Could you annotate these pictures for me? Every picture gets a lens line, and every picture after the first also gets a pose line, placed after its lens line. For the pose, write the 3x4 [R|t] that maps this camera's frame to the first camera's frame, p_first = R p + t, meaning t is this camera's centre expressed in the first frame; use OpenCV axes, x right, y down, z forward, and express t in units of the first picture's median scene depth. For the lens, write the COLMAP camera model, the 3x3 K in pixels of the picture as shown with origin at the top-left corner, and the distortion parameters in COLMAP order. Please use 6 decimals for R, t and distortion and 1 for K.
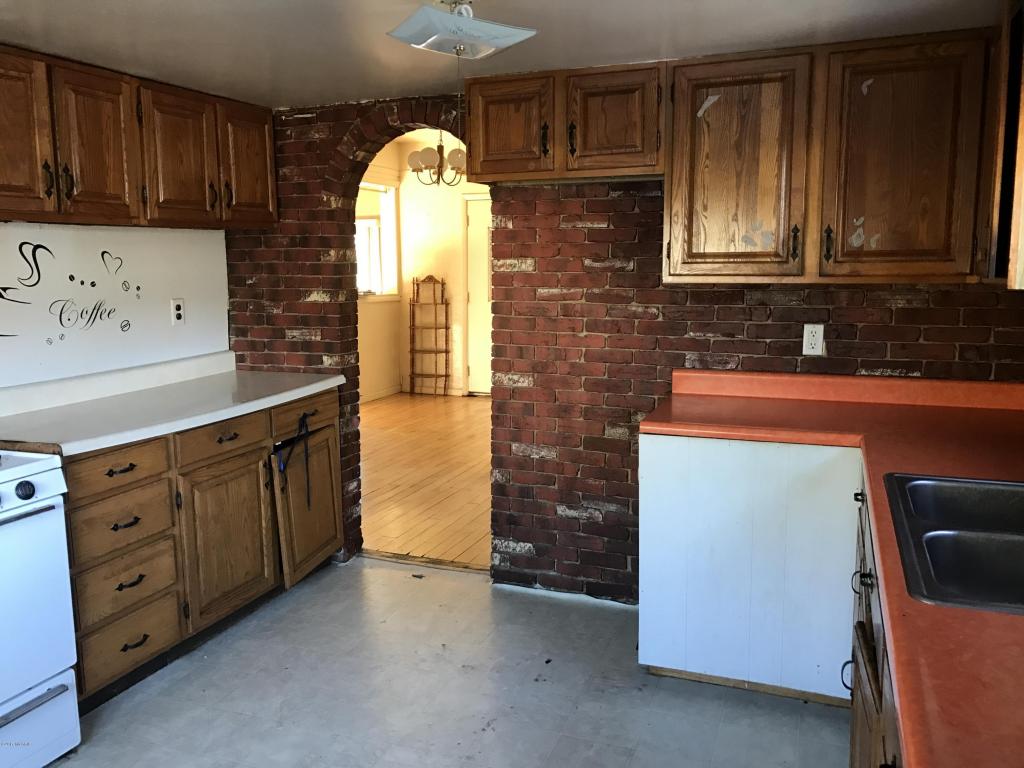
lens RADIAL K [[842.1, 0, 517.7], [0, 842.1, 381.8], [0, 0, 1]] dist [0.044663, -0.062834]
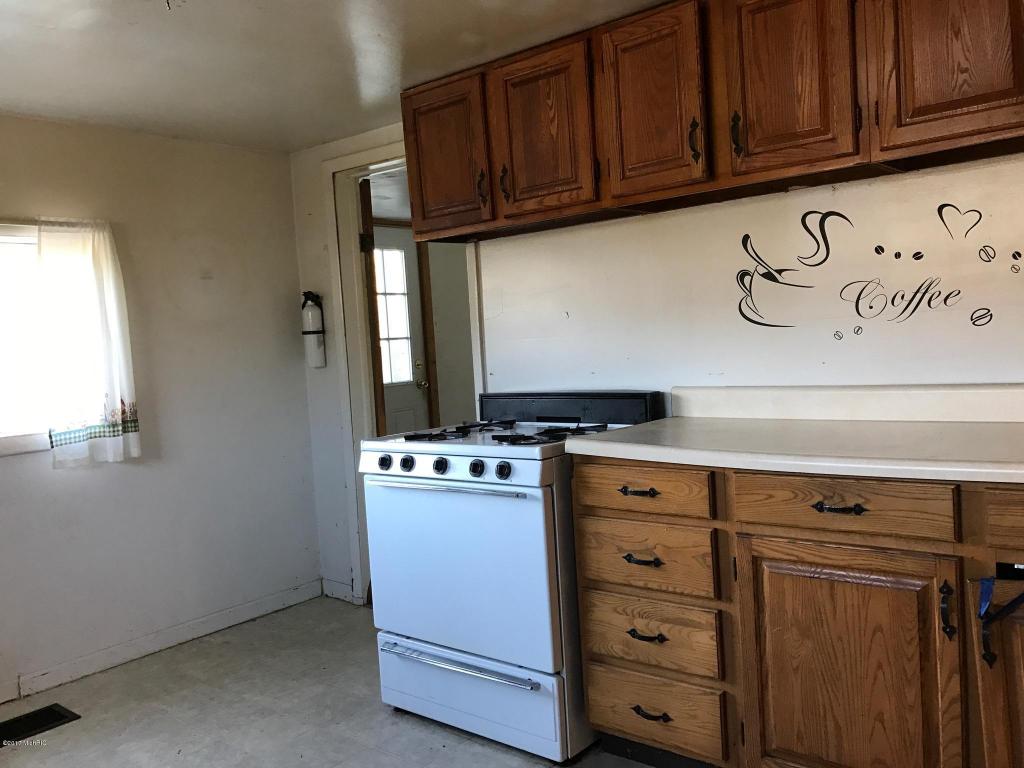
lens RADIAL K [[842.1, 0, 515.1], [0, 842.1, 383.0], [0, 0, 1]] dist [0.044663, -0.062834]
pose [[-0.311911, 0.079432, -0.946785, 0.288330], [-0.076340, 0.991182, 0.108307, -0.068634], [0.947039, 0.106060, -0.303097, 0.999725]]
